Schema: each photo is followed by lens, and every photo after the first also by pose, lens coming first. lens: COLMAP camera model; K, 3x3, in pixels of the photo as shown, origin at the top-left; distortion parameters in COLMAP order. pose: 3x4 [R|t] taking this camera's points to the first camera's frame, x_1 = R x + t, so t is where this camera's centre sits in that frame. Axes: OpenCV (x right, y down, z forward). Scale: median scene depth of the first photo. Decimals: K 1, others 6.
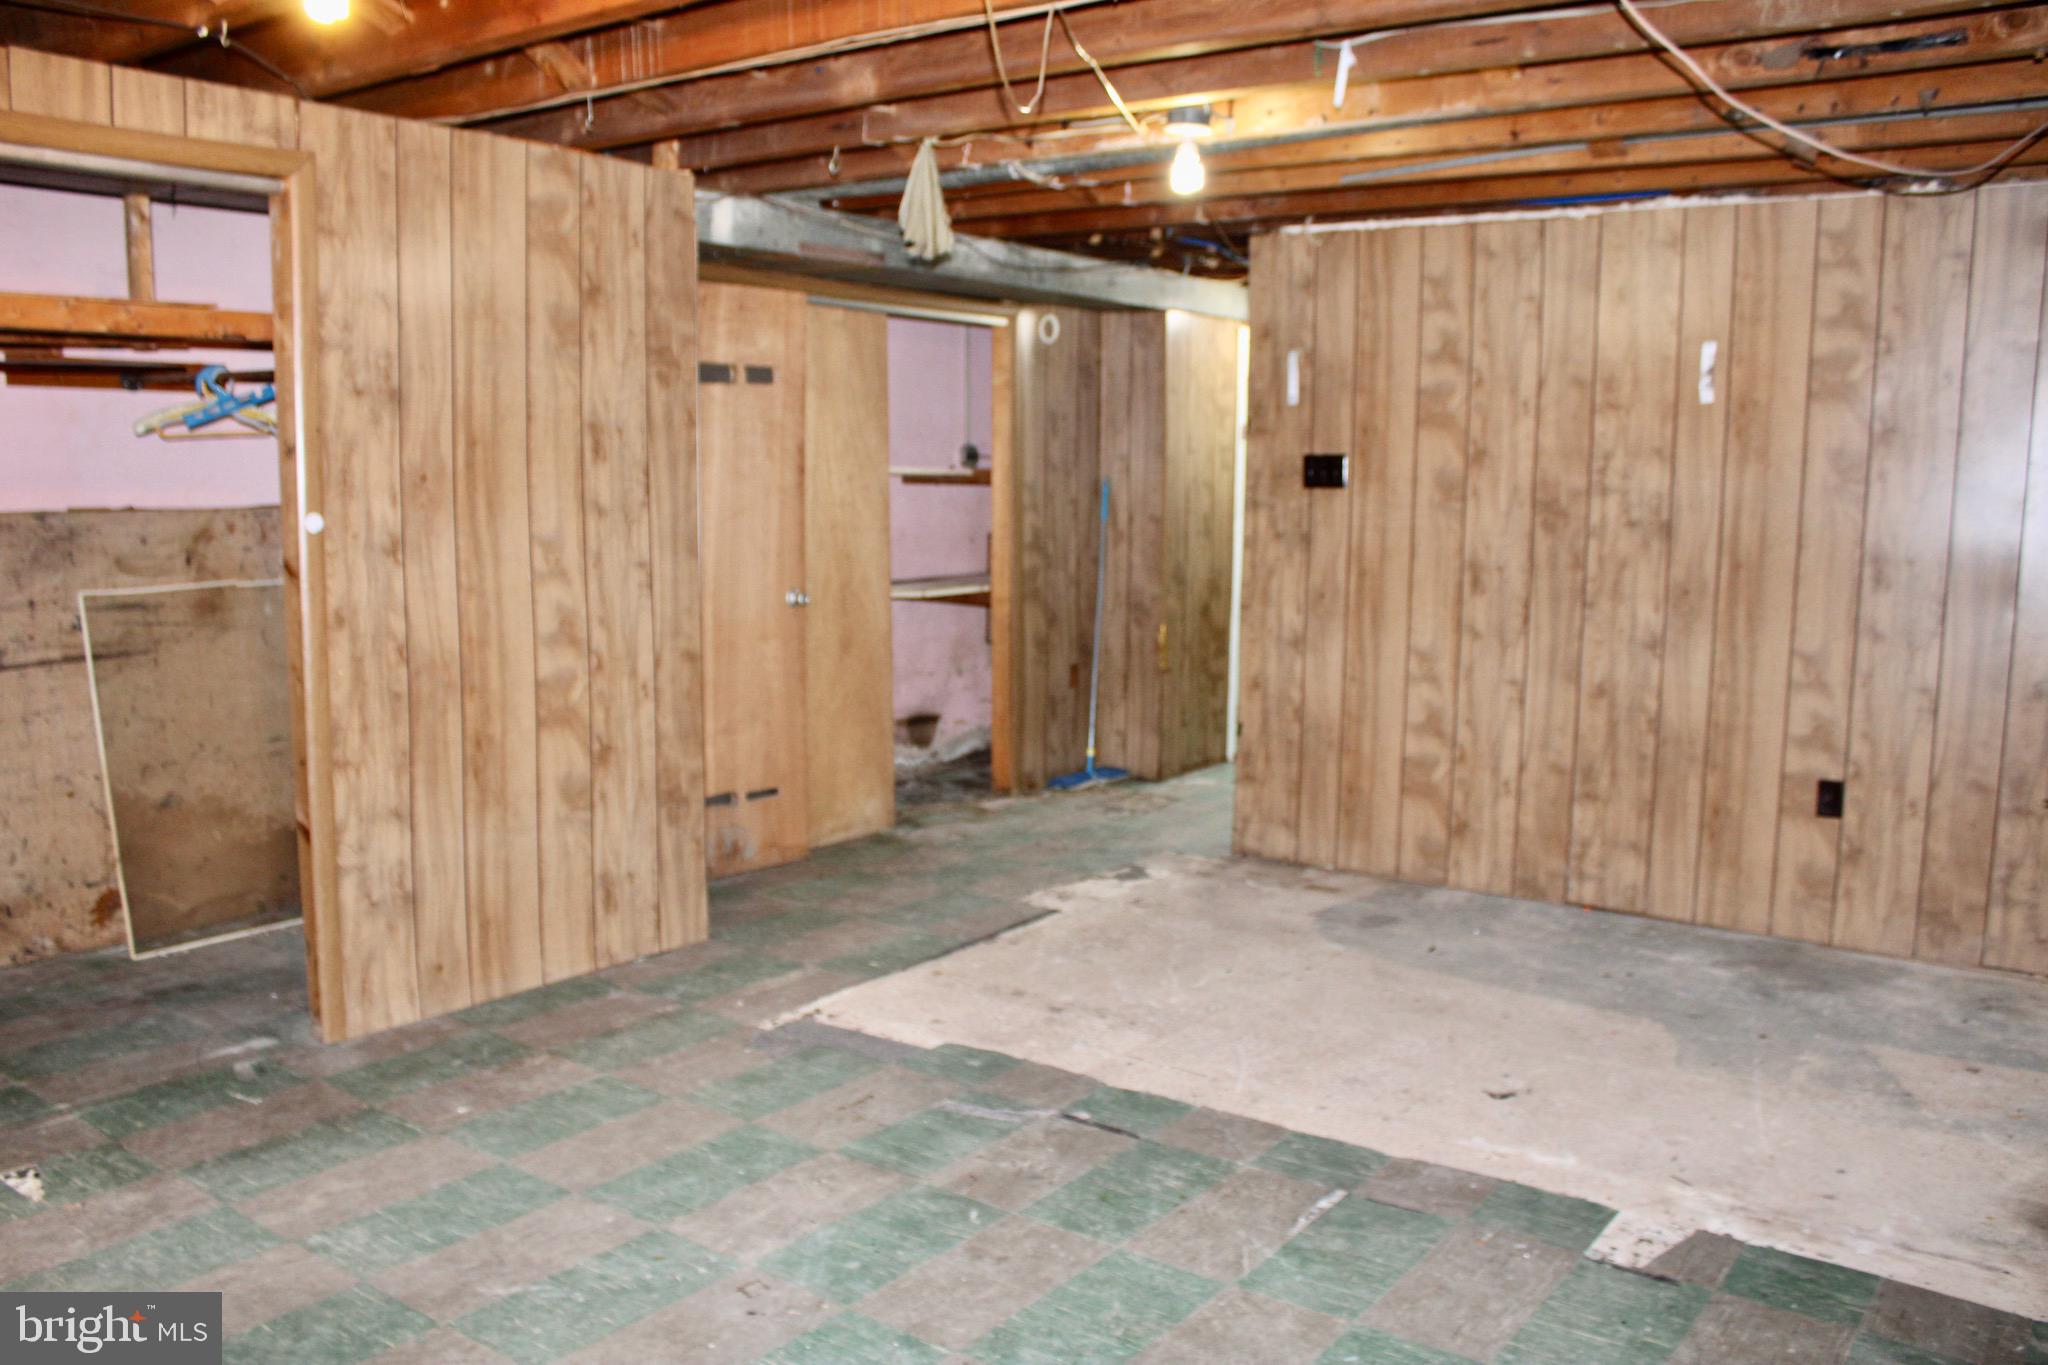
lens RADIAL K [[1691.8, 0, 1015.7], [0, 1691.8, 681.1], [0, 0, 1]] dist [-0.163296, 0.137394]
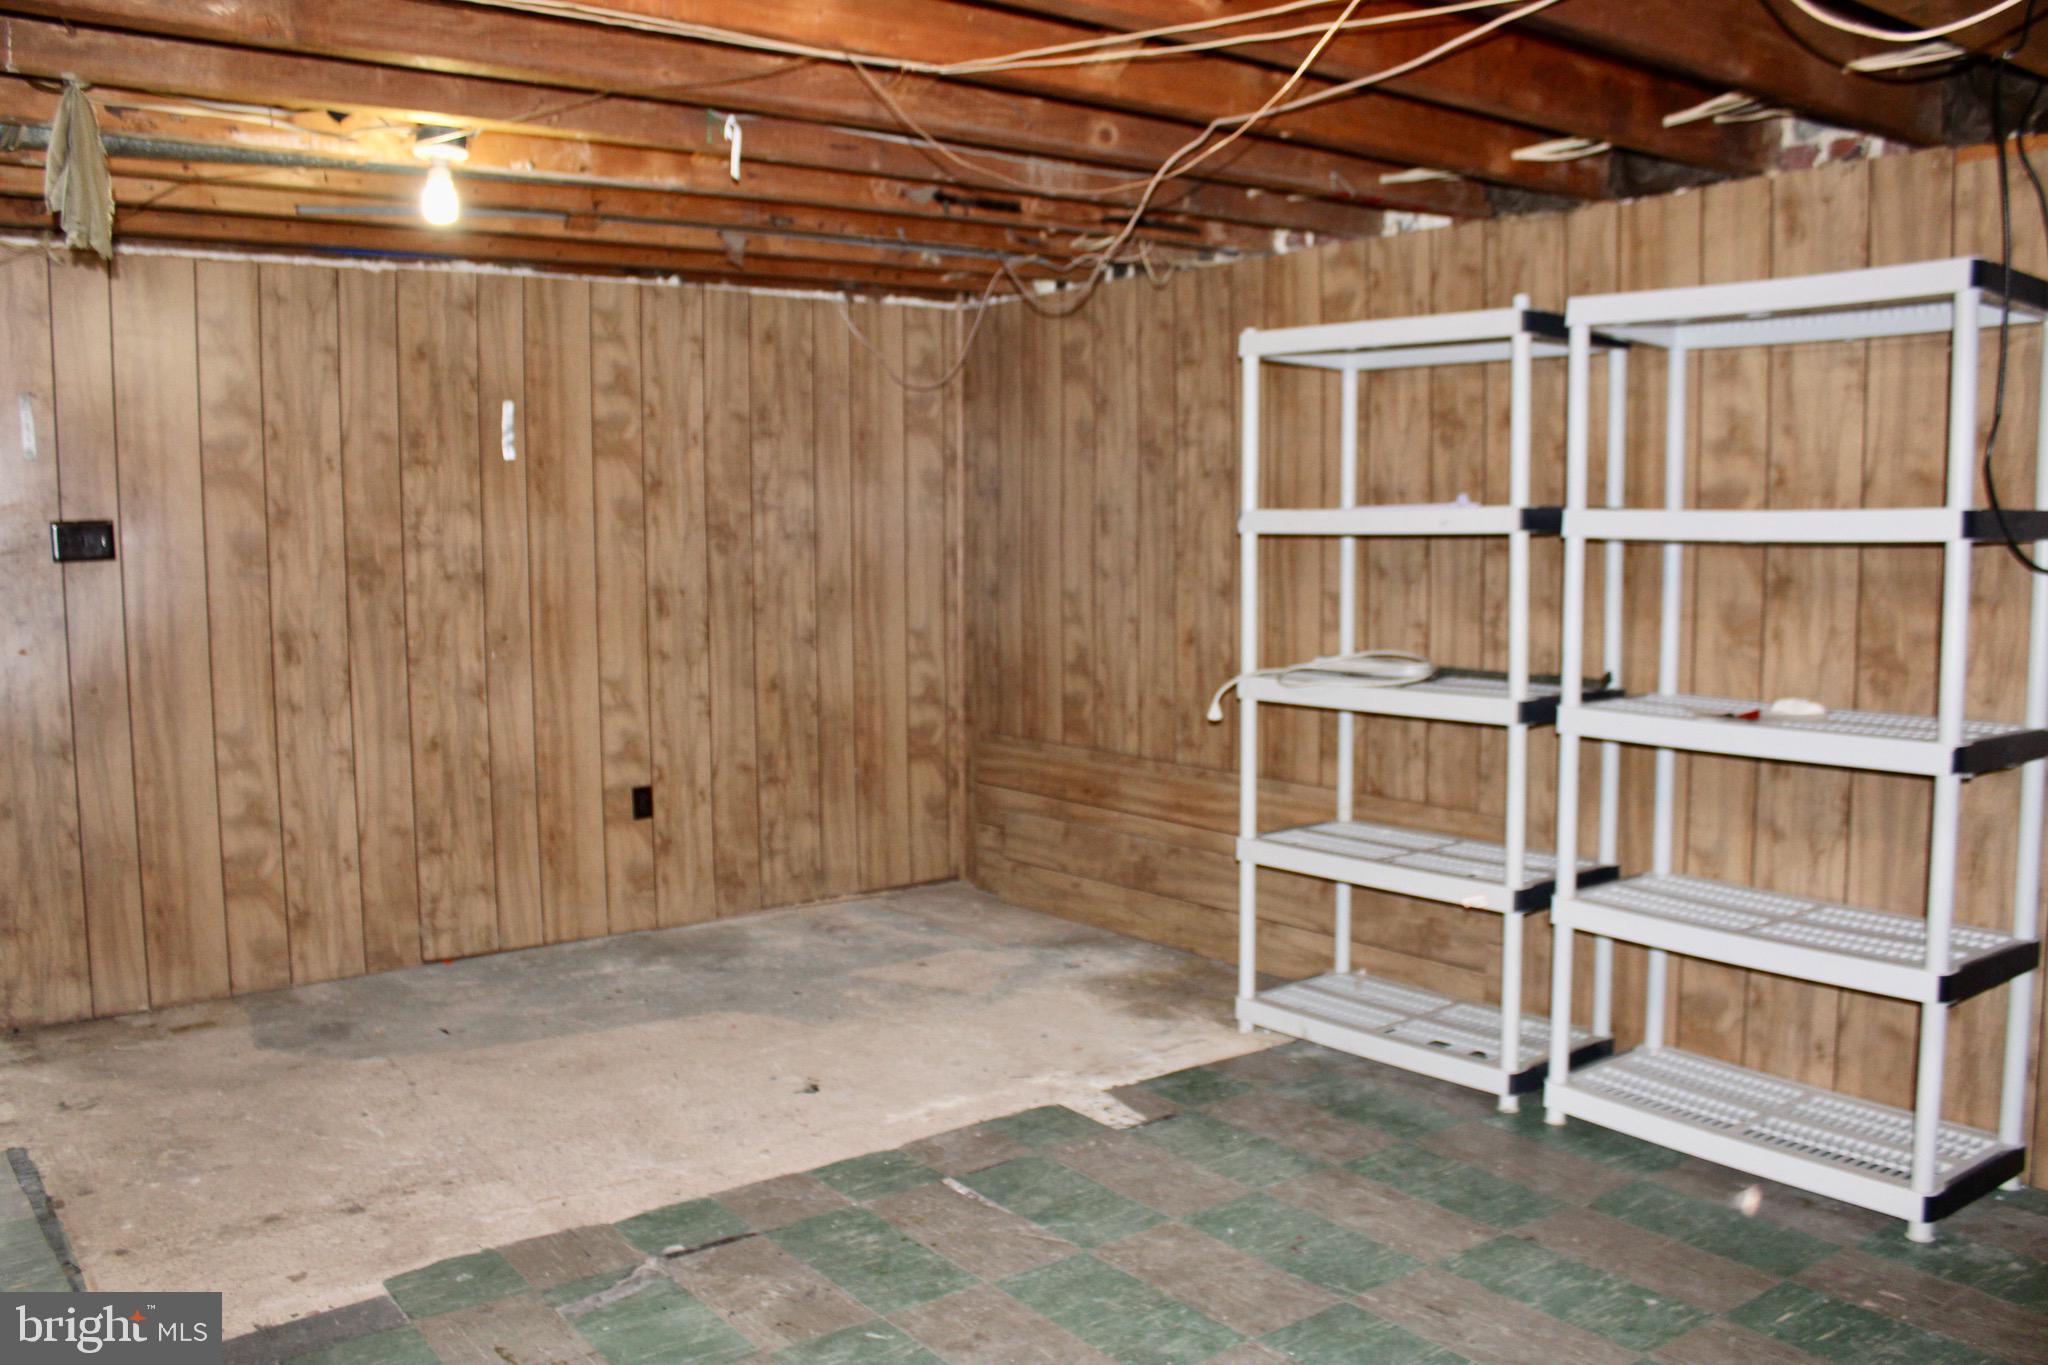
lens RADIAL K [[1691.8, 0, 1015.7], [0, 1691.8, 681.1], [0, 0, 1]] dist [-0.163296, 0.137394]
pose [[0.292170, -0.108491, 0.950193, -0.596040], [0.133393, 0.988456, 0.071844, -0.069140], [-0.947018, 0.105759, 0.303269, 0.429952]]
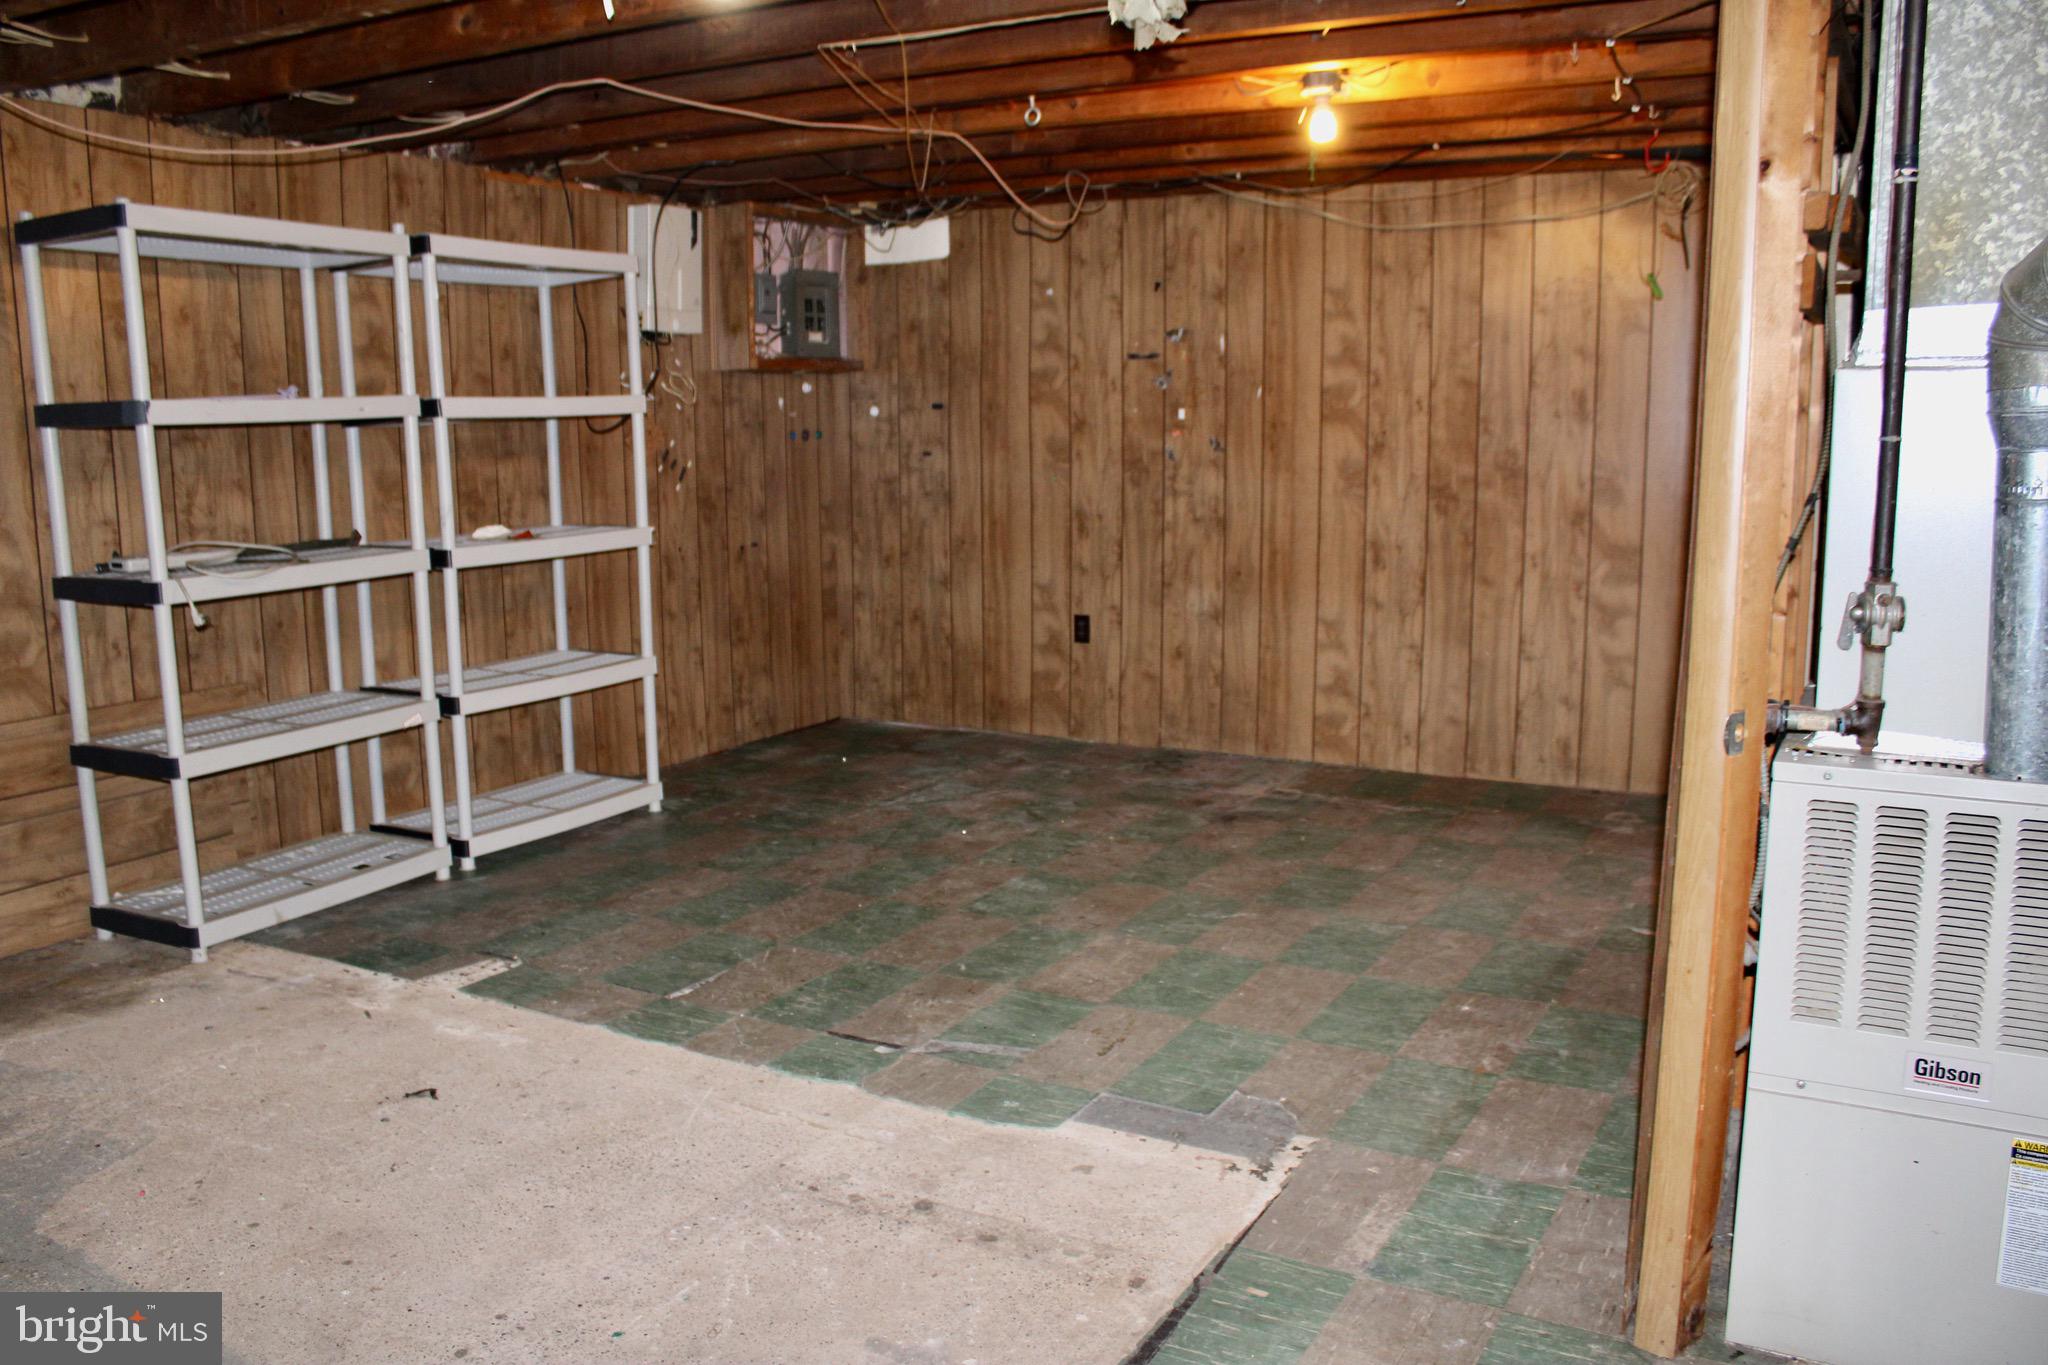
lens RADIAL K [[1691.8, 0, 1015.7], [0, 1691.8, 681.1], [0, 0, 1]] dist [-0.163296, 0.137394]
pose [[-0.992633, 0.016637, -0.120016, 0.063771], [-0.018297, 0.958586, 0.284216, -0.197195], [0.119774, 0.284318, -0.951219, 1.567988]]
